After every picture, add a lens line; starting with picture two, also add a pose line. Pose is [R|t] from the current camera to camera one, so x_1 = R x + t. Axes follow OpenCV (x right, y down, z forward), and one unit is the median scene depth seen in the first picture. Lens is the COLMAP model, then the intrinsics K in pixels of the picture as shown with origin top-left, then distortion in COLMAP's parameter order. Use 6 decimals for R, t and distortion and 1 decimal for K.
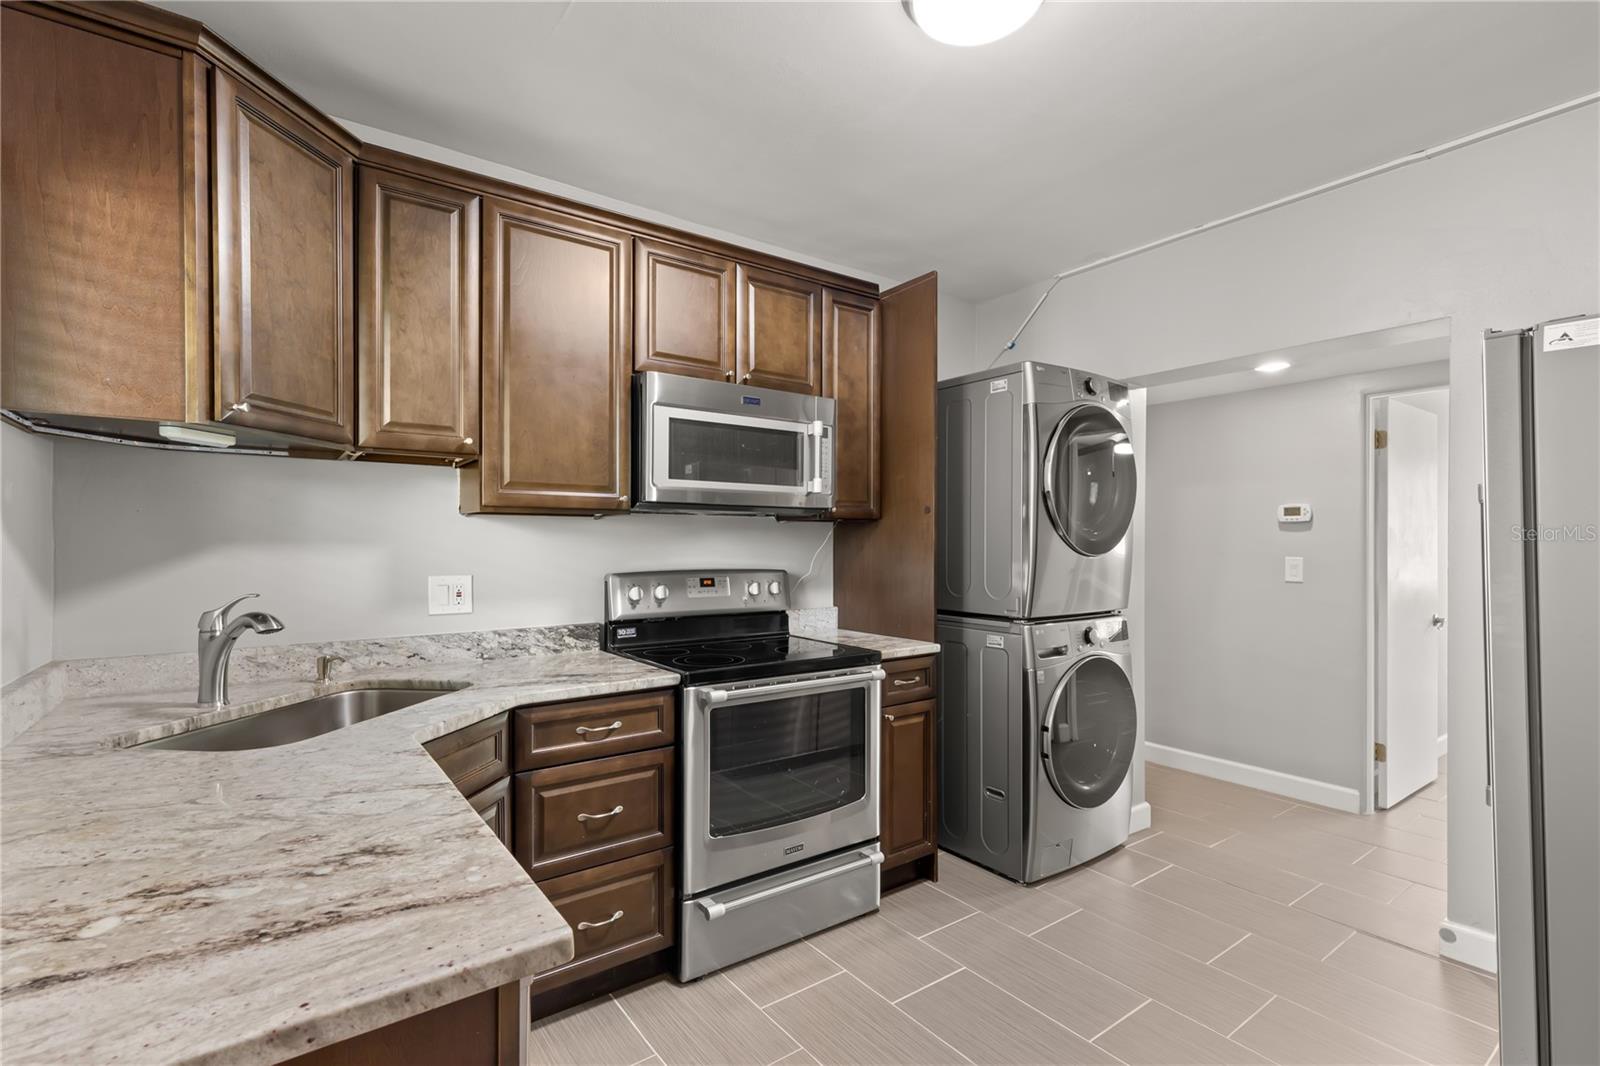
lens RADIAL K [[731.2, 0, 801.3], [0, 731.2, 536.4], [0, 0, 1]] dist [0.002782, 0.001013]
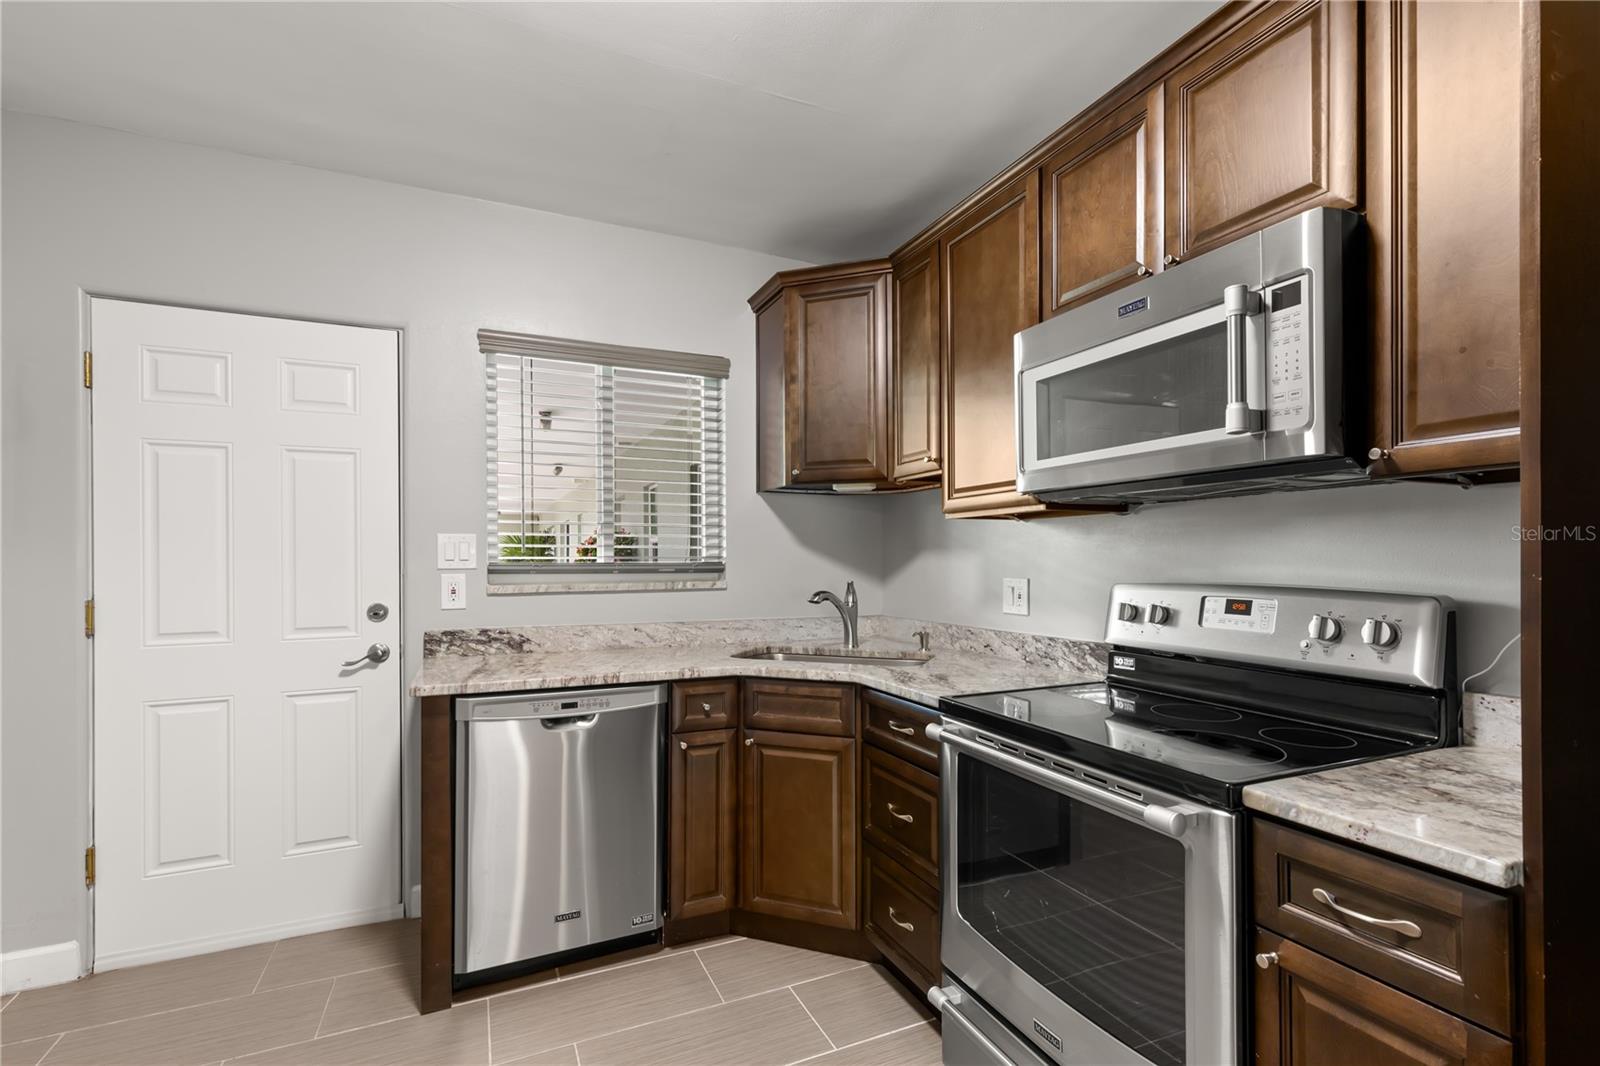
lens RADIAL K [[731.2, 0, 824.7], [0, 731.2, 560.2], [0, 0, 1]] dist [0.002782, 0.001013]
pose [[-0.190783, -0.004473, -0.981622, 0.589117], [0.005529, 0.999969, -0.005631, 0.029101], [0.981617, -0.006502, -0.190753, 0.873774]]
